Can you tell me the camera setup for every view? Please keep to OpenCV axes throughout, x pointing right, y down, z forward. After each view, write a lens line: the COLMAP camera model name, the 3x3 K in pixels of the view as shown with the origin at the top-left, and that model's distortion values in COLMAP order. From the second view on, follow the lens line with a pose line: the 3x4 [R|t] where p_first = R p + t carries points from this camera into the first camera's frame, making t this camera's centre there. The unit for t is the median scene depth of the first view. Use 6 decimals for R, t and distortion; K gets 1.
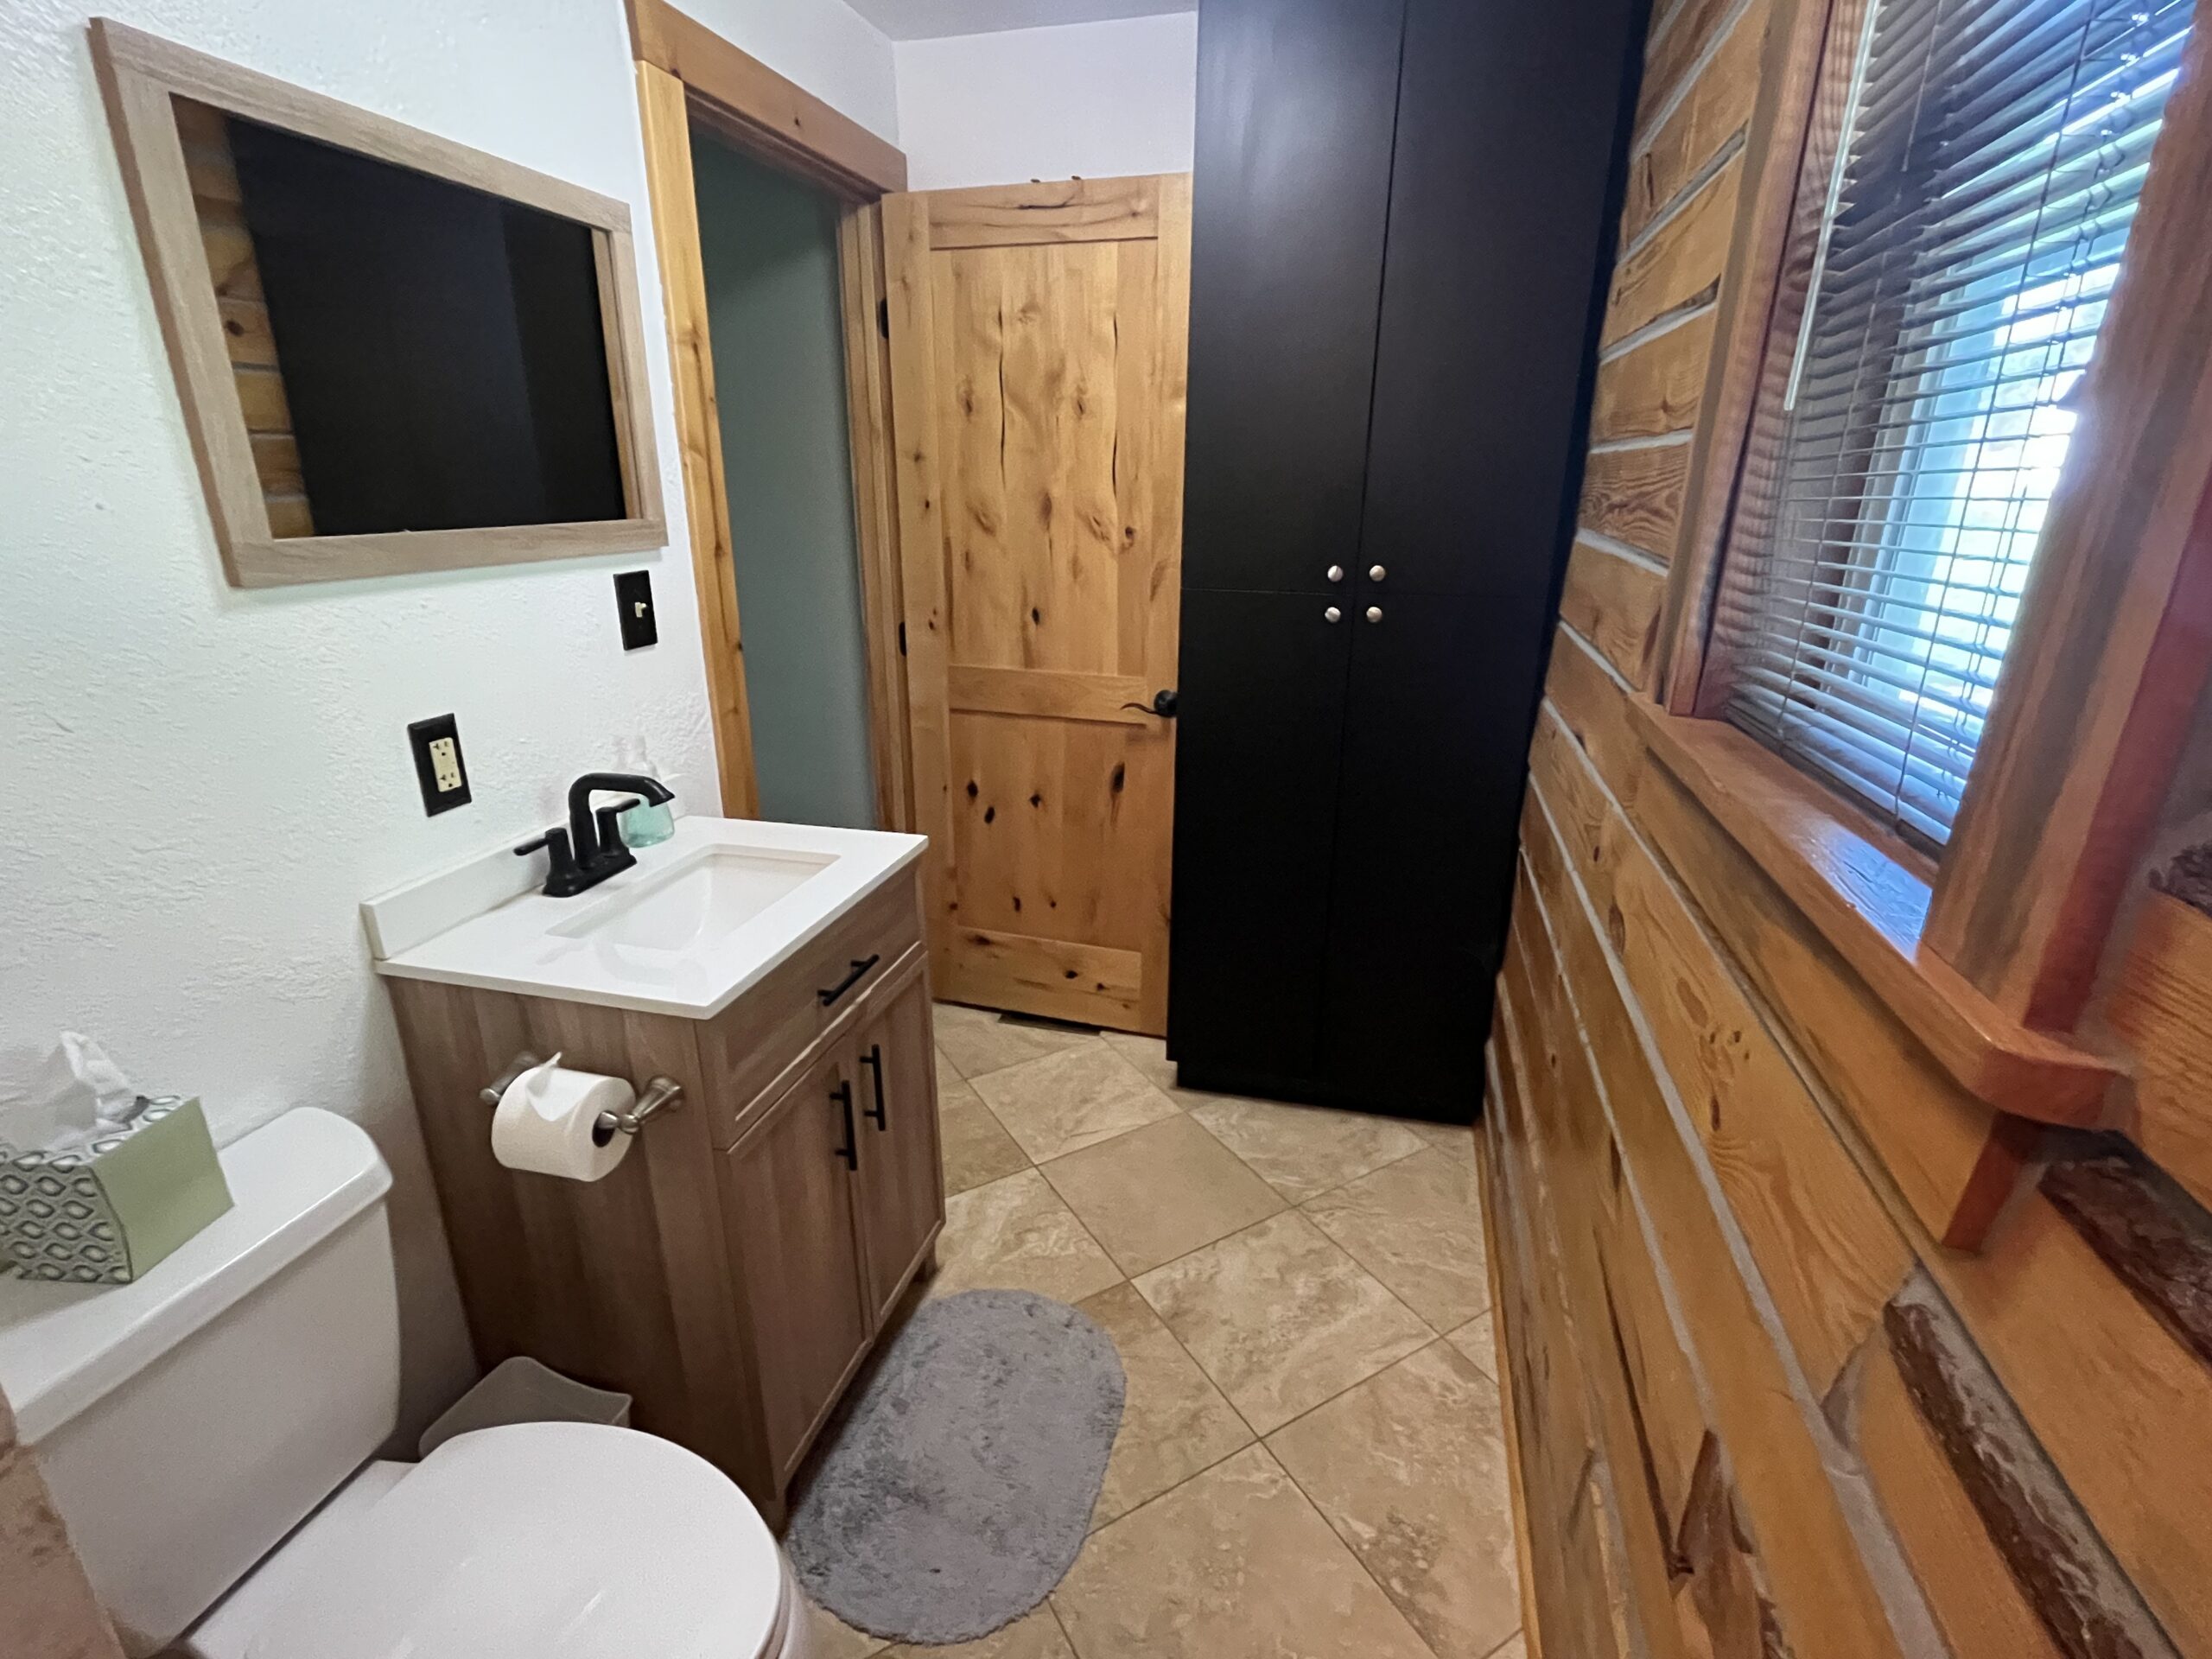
lens RADIAL K [[1028.8, 0, 1104.7], [0, 1028.8, 831.8], [0, 0, 1]] dist [-0.004154, -0.000619]
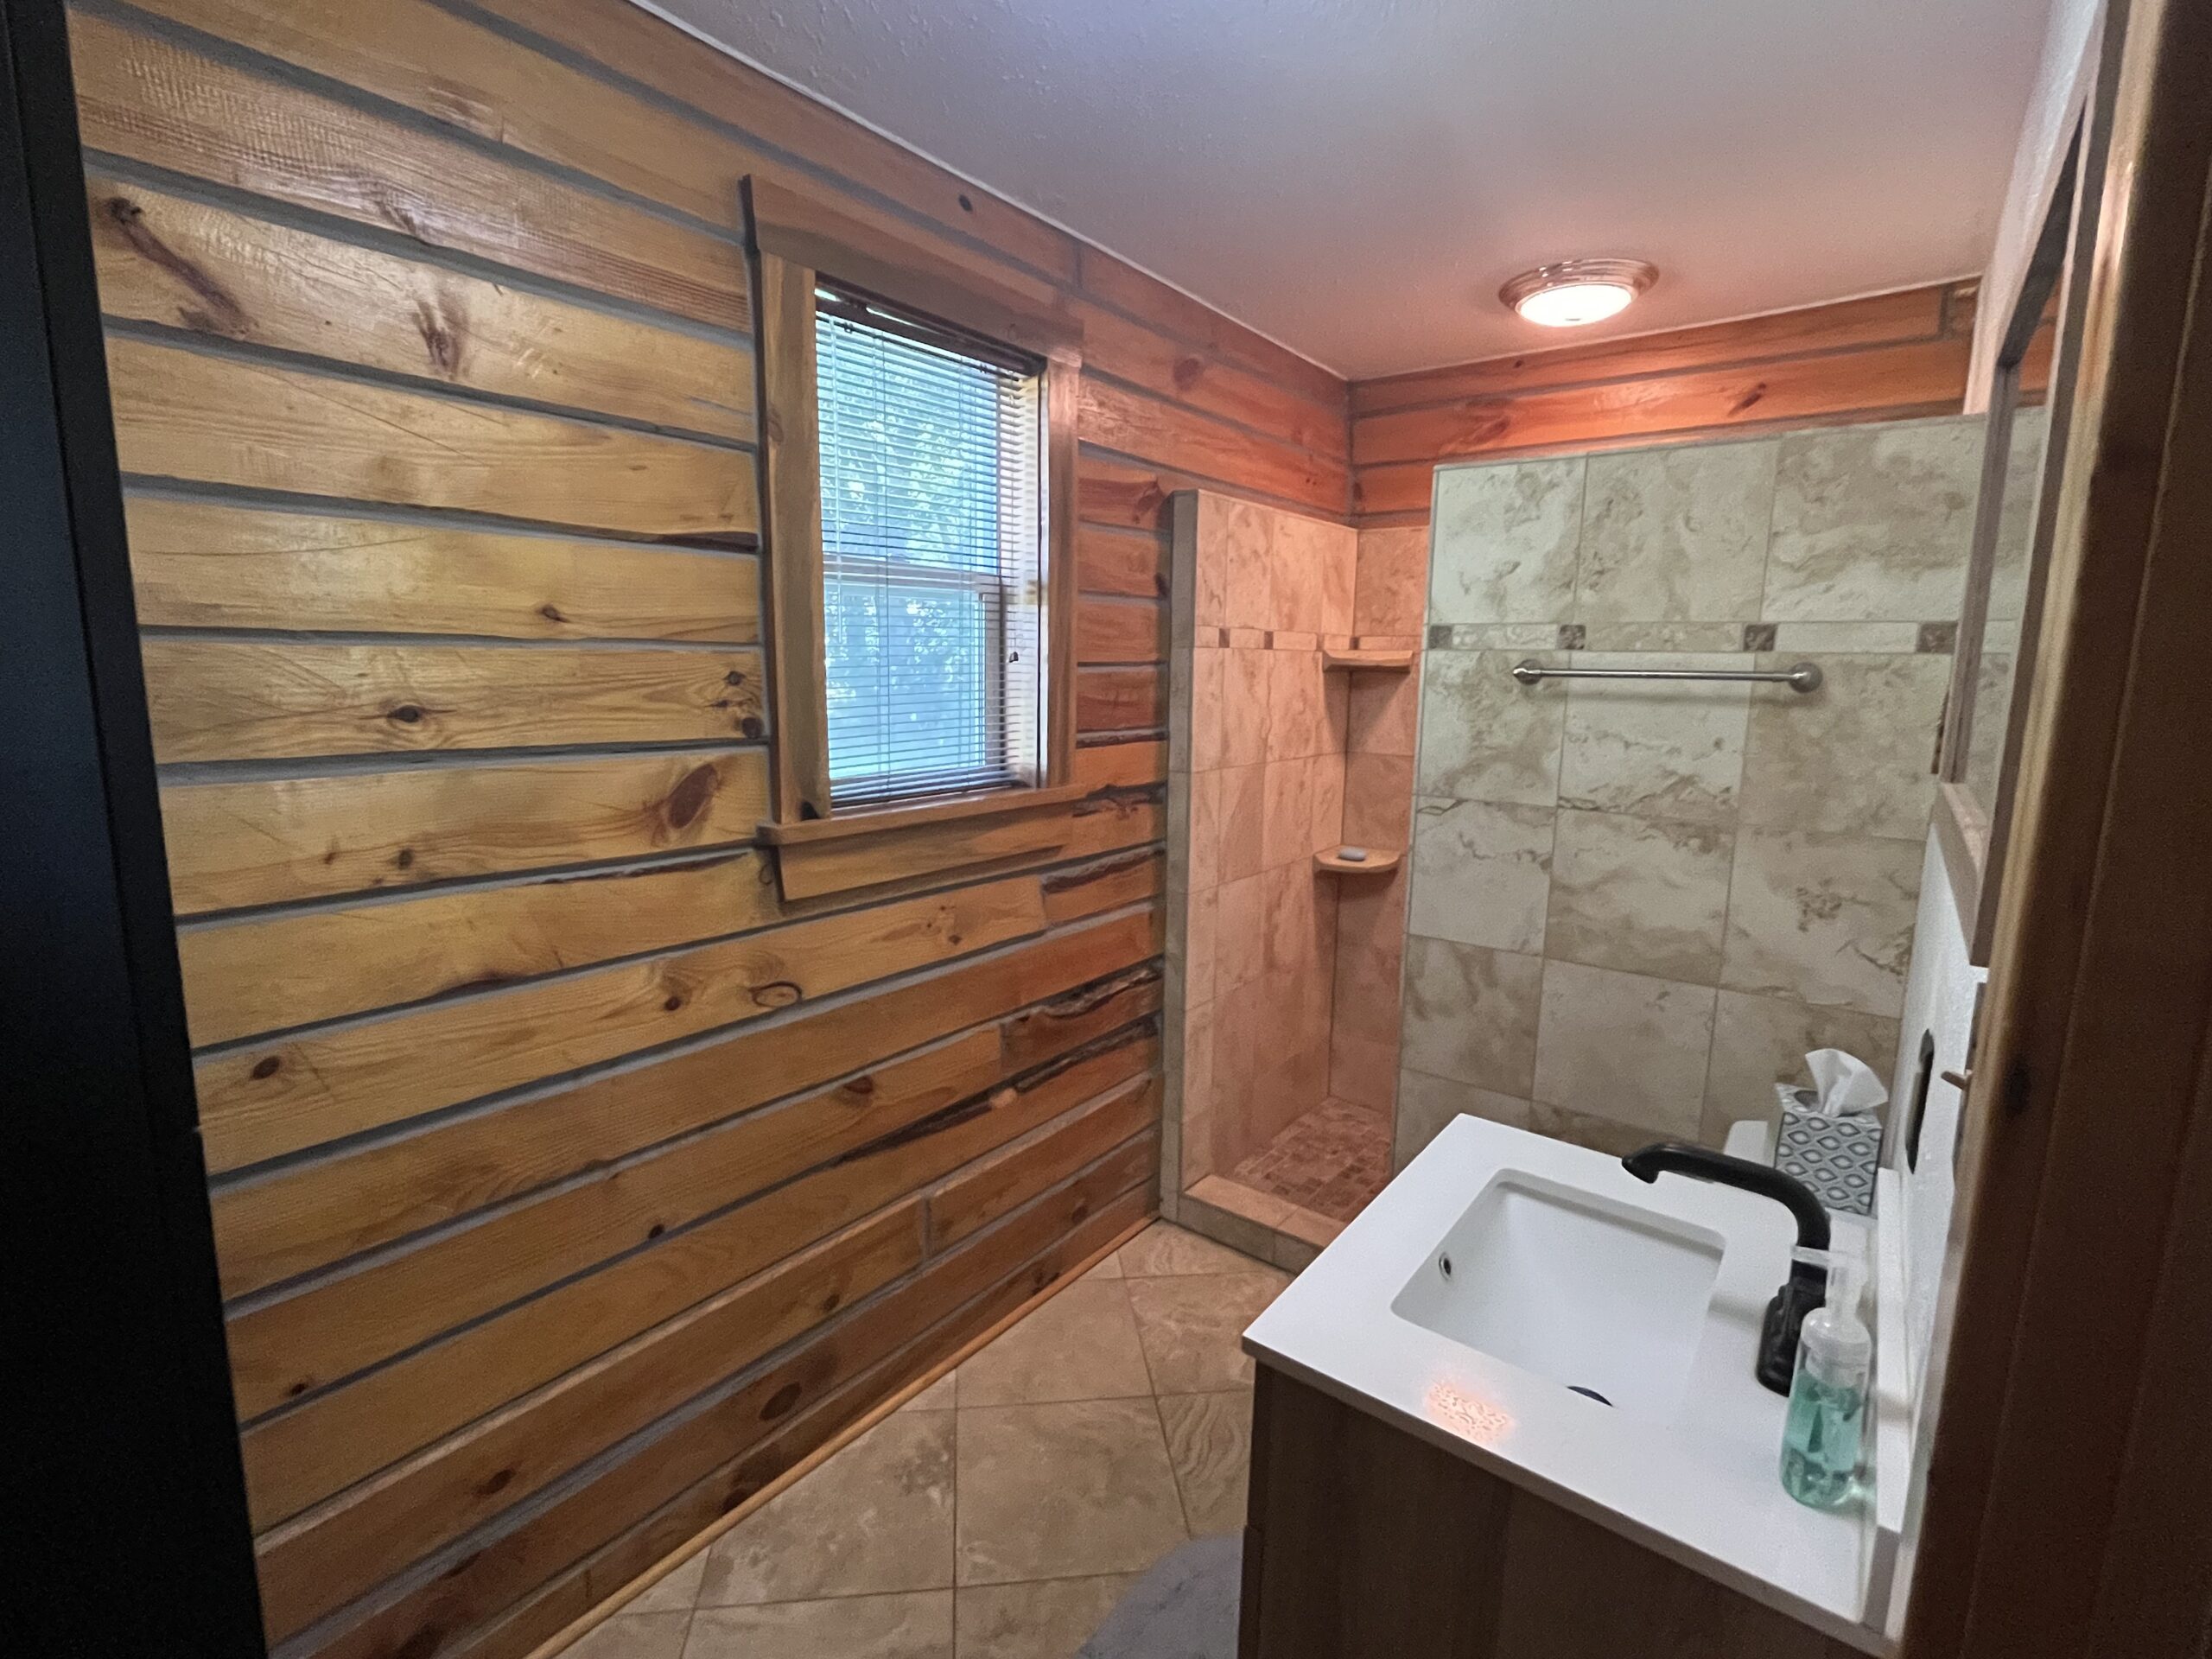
lens RADIAL K [[1028.8, 0, 1102.2], [0, 1028.8, 825.9], [0, 0, 1]] dist [-0.004154, -0.000619]
pose [[-0.926313, -0.084126, 0.367242, -0.291524], [0.097402, 0.888140, 0.449133, -0.519565], [-0.363946, 0.451808, -0.814502, 1.409704]]
